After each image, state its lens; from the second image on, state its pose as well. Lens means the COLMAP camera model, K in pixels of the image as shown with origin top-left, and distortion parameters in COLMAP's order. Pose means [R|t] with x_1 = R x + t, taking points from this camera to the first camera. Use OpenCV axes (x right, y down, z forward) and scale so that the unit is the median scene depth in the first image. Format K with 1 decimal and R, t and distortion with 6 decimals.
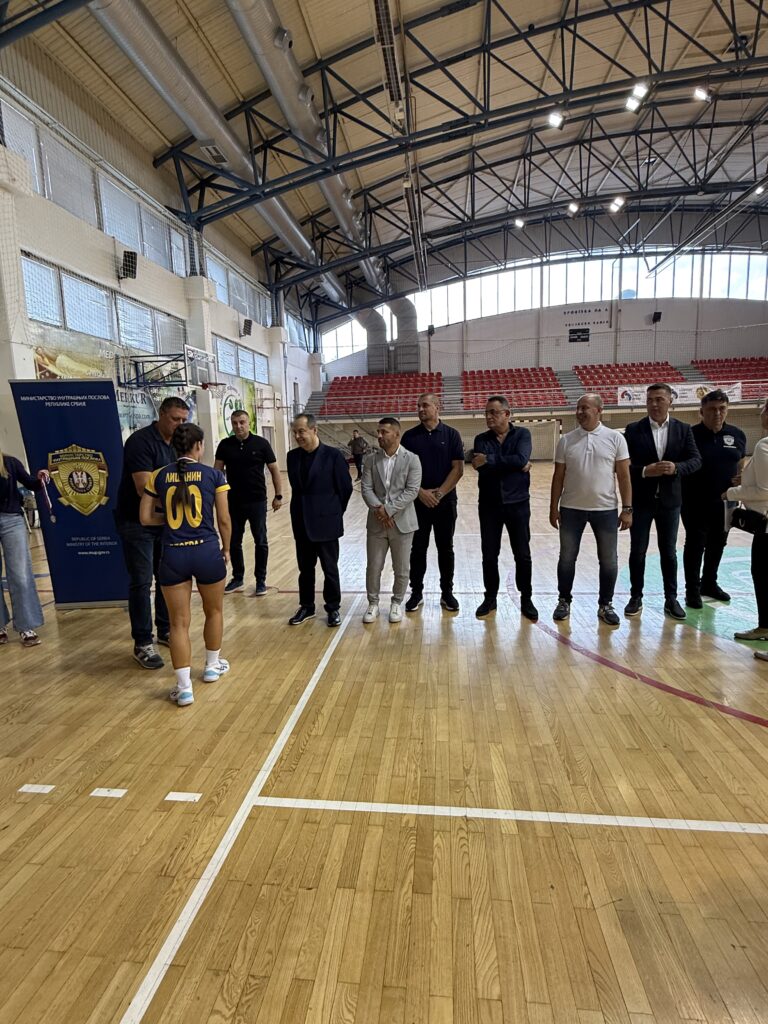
lens RADIAL K [[526.8, 0, 384.0], [0, 526.8, 512.0], [0, 0, 1]] dist [0.000101, -0.001230]
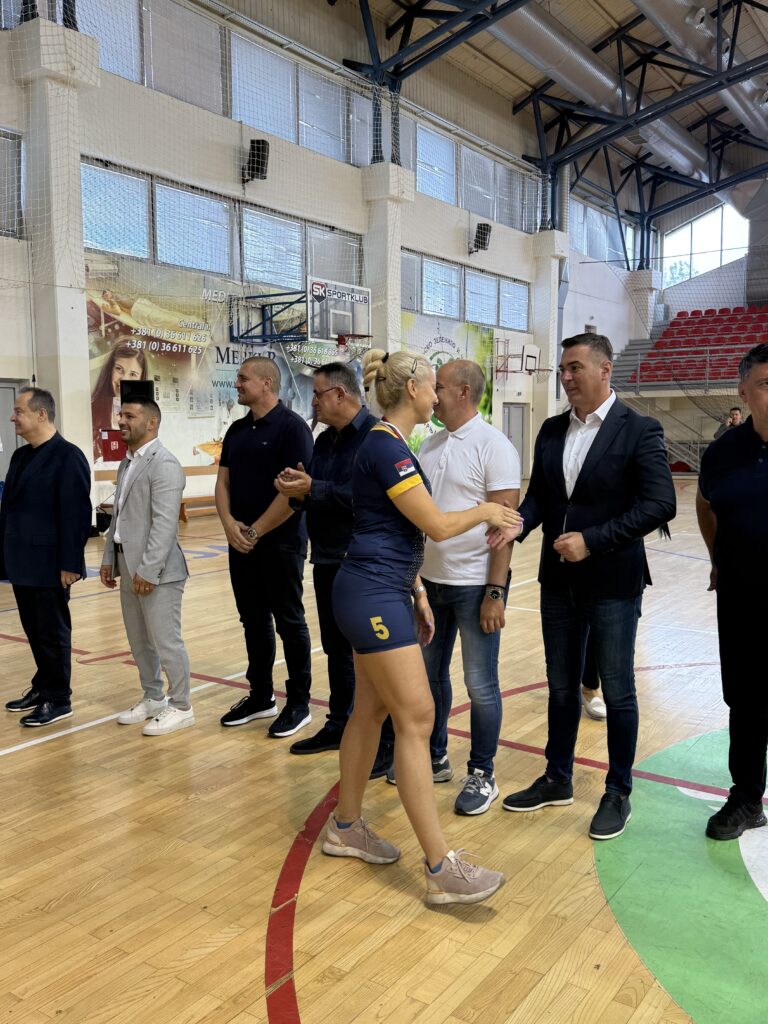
lens RADIAL K [[918.4, 0, 384.0], [0, 918.4, 512.0], [0, 0, 1]] dist [0.144433, -0.294407]
pose [[0.881183, 0.065455, -0.468222, 0.189757], [-0.084725, 0.996200, -0.020186, -0.011007], [0.465121, 0.057458, 0.883380, 0.043684]]
